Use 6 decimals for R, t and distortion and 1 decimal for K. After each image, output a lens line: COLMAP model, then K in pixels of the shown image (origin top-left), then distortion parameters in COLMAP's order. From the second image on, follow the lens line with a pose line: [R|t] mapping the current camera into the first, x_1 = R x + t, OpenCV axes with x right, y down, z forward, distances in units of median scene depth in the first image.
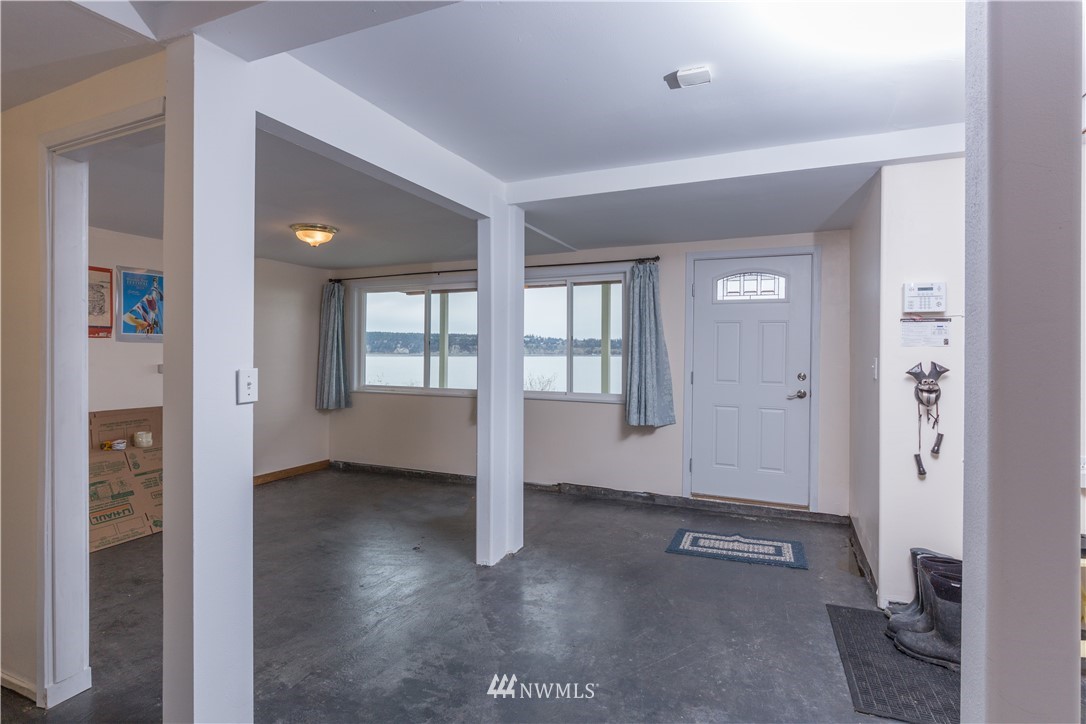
lens RADIAL K [[551.5, 0, 541.8], [0, 551.5, 358.9], [0, 0, 1]] dist [-0.001145, -0.000096]
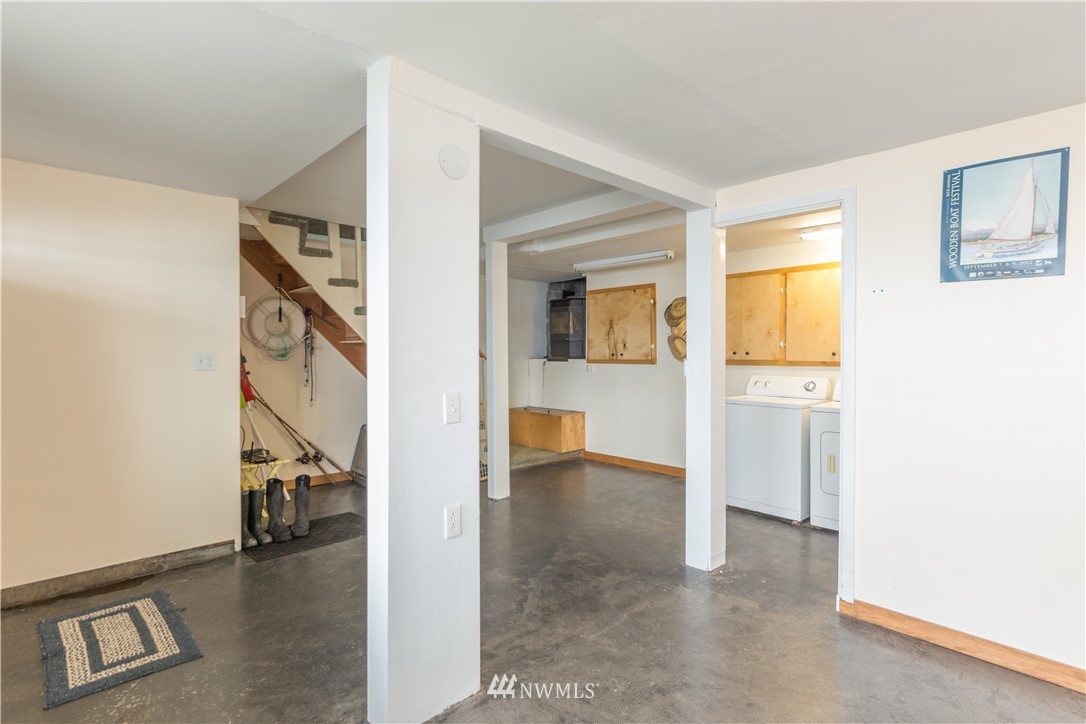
lens RADIAL K [[536.4, 0, 543.1], [0, 536.4, 362.3], [0, 0, 1]] dist [0.000176, -0.000035]
pose [[-0.924006, -0.007783, 0.382298, -0.512757], [0.001308, 0.999723, 0.023515, -0.014192], [-0.382375, 0.022228, -0.923740, 1.890602]]
